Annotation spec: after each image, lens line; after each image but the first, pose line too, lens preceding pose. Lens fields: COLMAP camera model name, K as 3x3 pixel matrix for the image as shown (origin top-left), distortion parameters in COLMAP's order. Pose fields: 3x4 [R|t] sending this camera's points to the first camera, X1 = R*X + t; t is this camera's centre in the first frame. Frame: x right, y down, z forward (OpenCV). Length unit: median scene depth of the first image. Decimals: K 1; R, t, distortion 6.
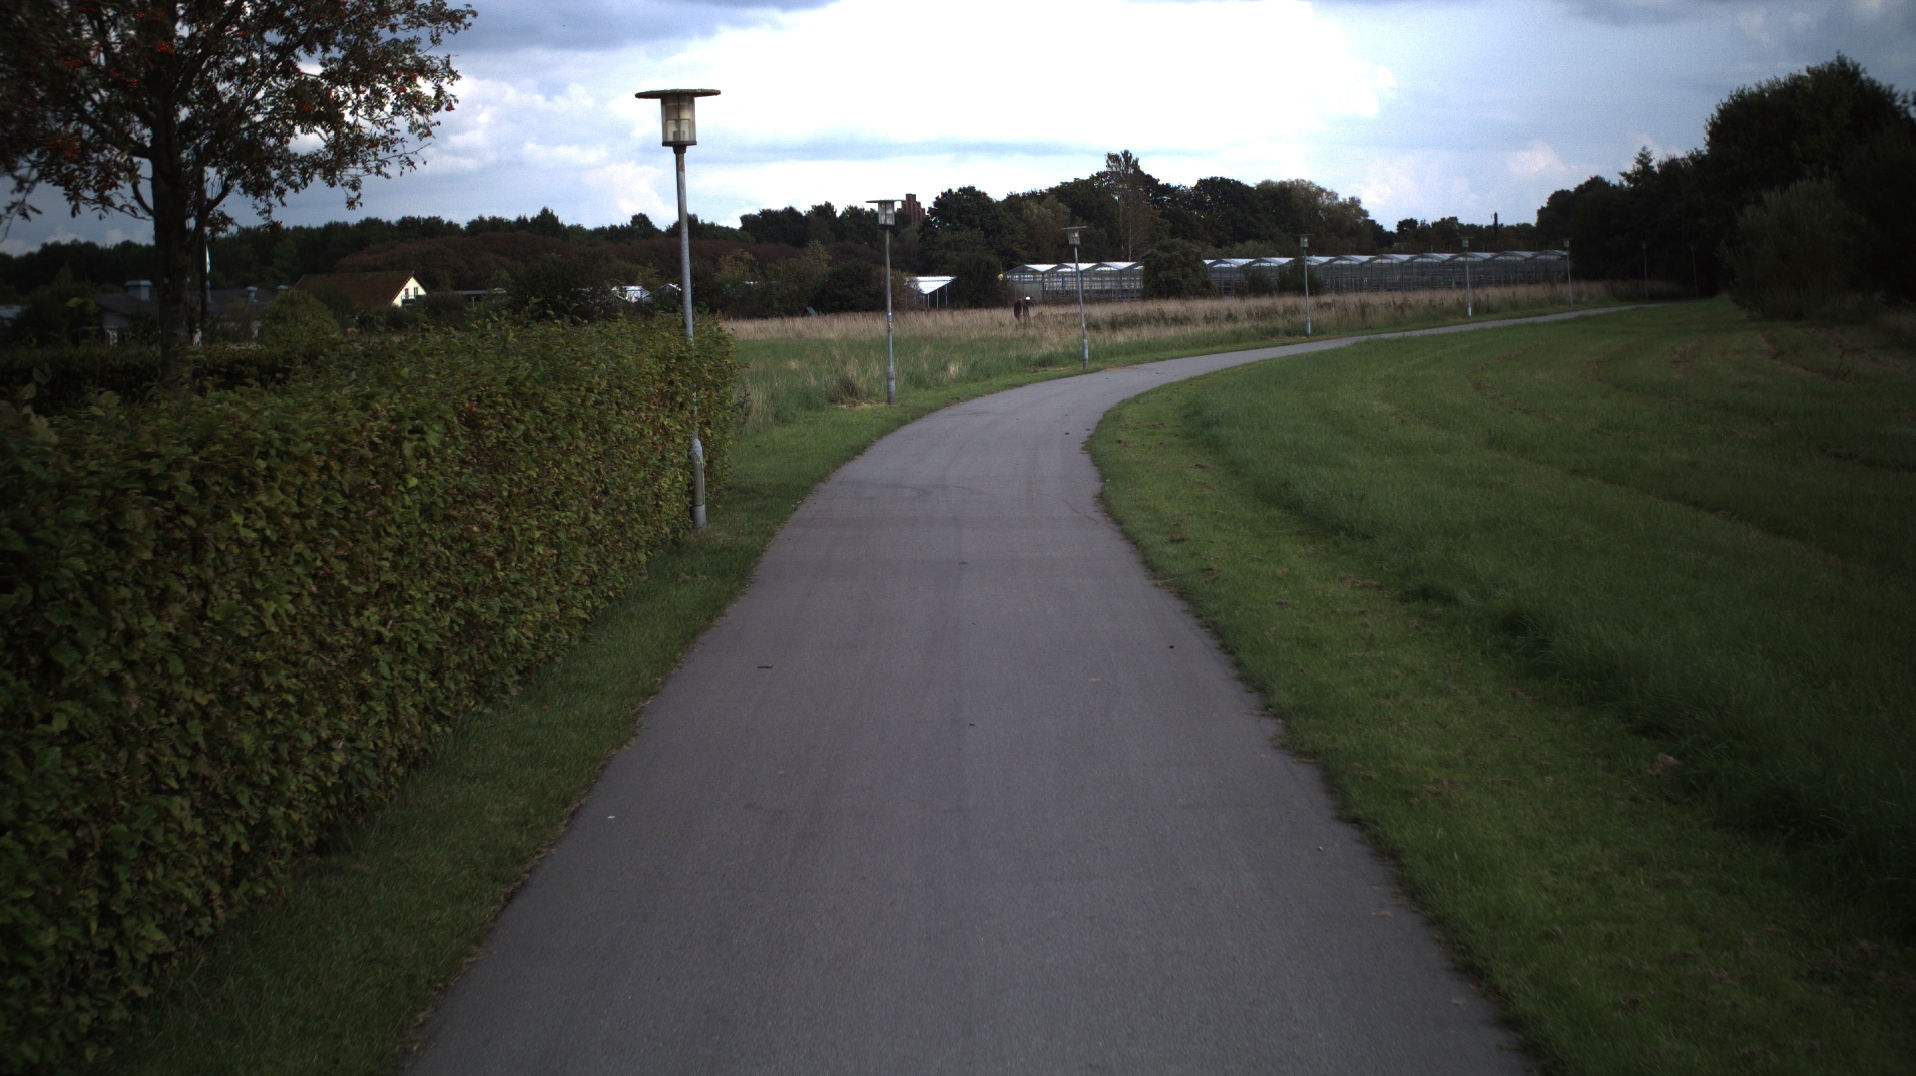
lens RADIAL K [[3354.3, 0, 958.0], [0, 3354.3, 538.0], [0, 0, 1]] dist [-0.294322, 0.347596]
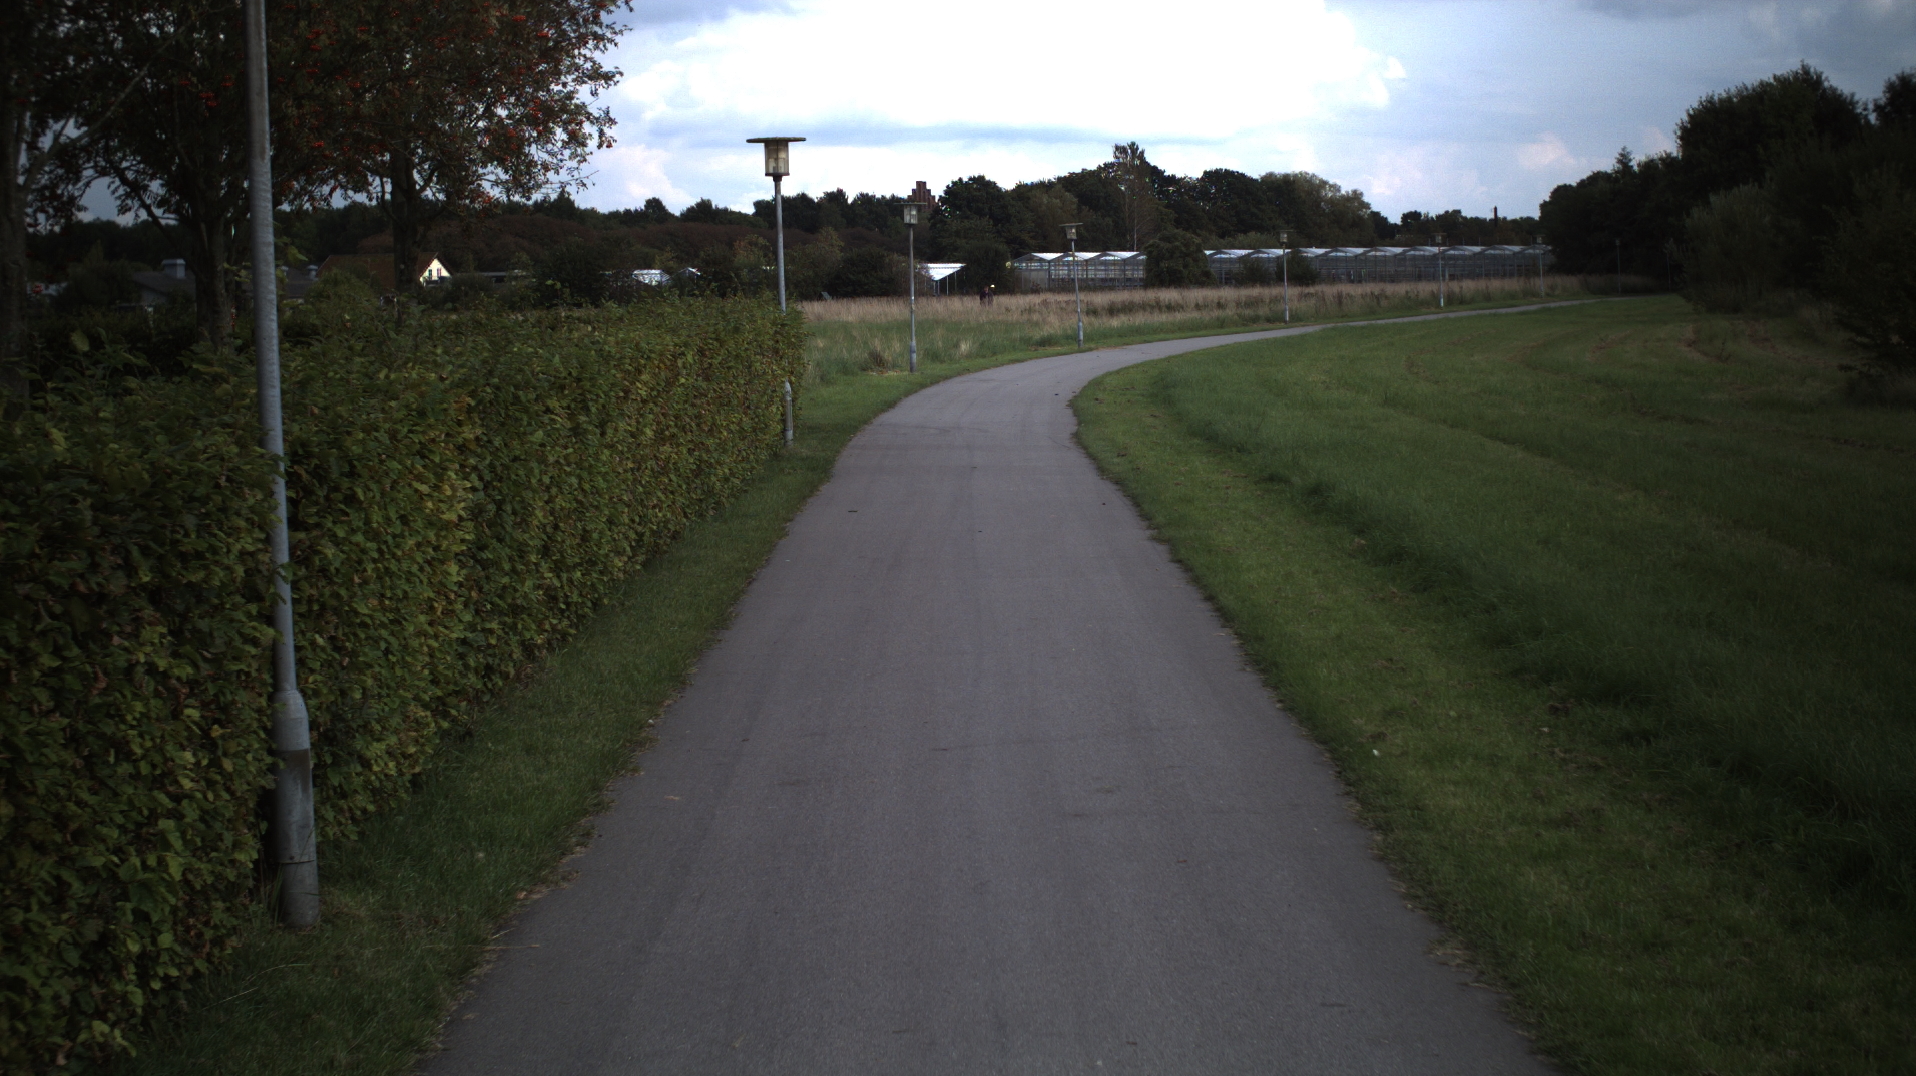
lens RADIAL K [[3354.3, 0, 958.0], [0, 3354.3, 538.0], [0, 0, 1]] dist [-0.294322, 0.347596]
pose [[0.999940, 0.010827, -0.001701, -0.000210], [-0.010820, 0.999933, 0.004055, 0.002544], [0.001745, -0.004036, 0.999990, -0.036124]]
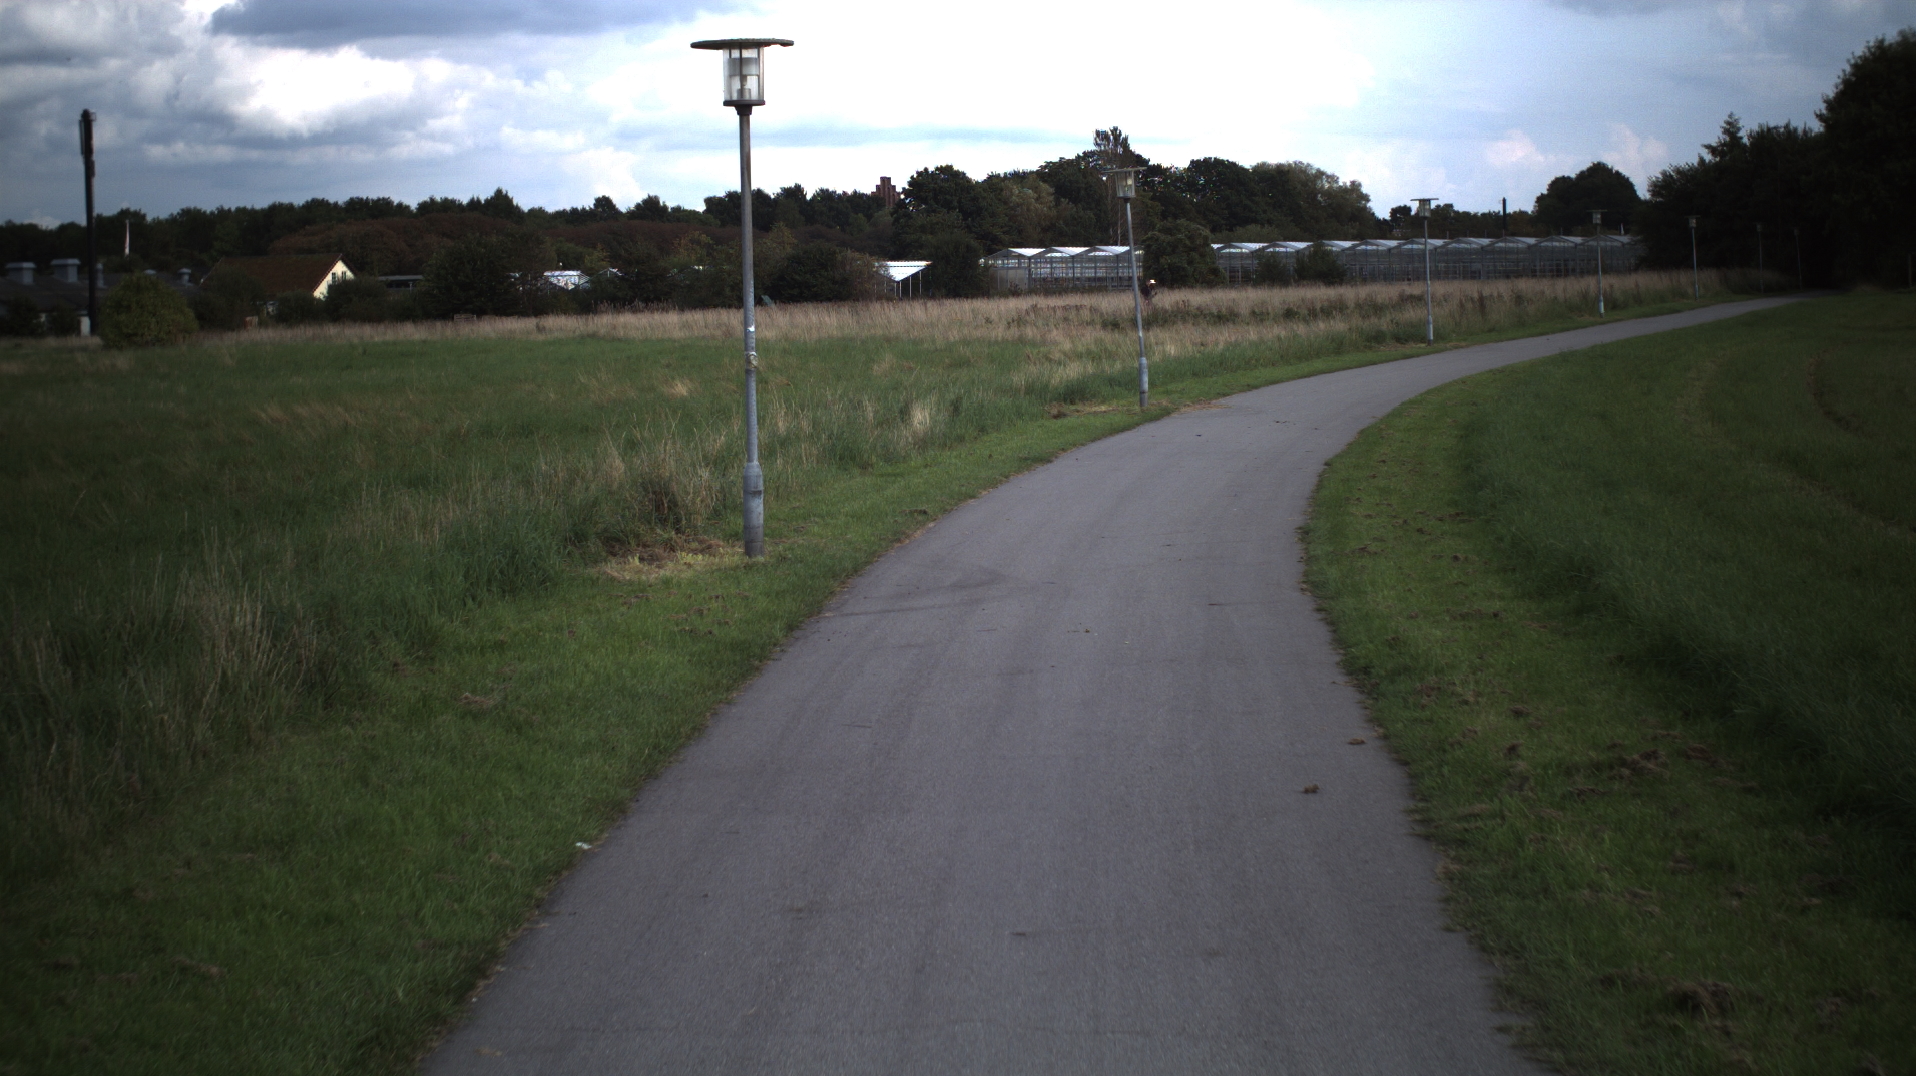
lens RADIAL K [[3354.3, 0, 958.0], [0, 3354.3, 538.0], [0, 0, 1]] dist [-0.294322, 0.347596]
pose [[0.999964, 0.004374, 0.007332, 0.000251], [-0.004402, 0.999983, 0.003755, -0.007881], [-0.007316, -0.003787, 0.999966, 0.108666]]
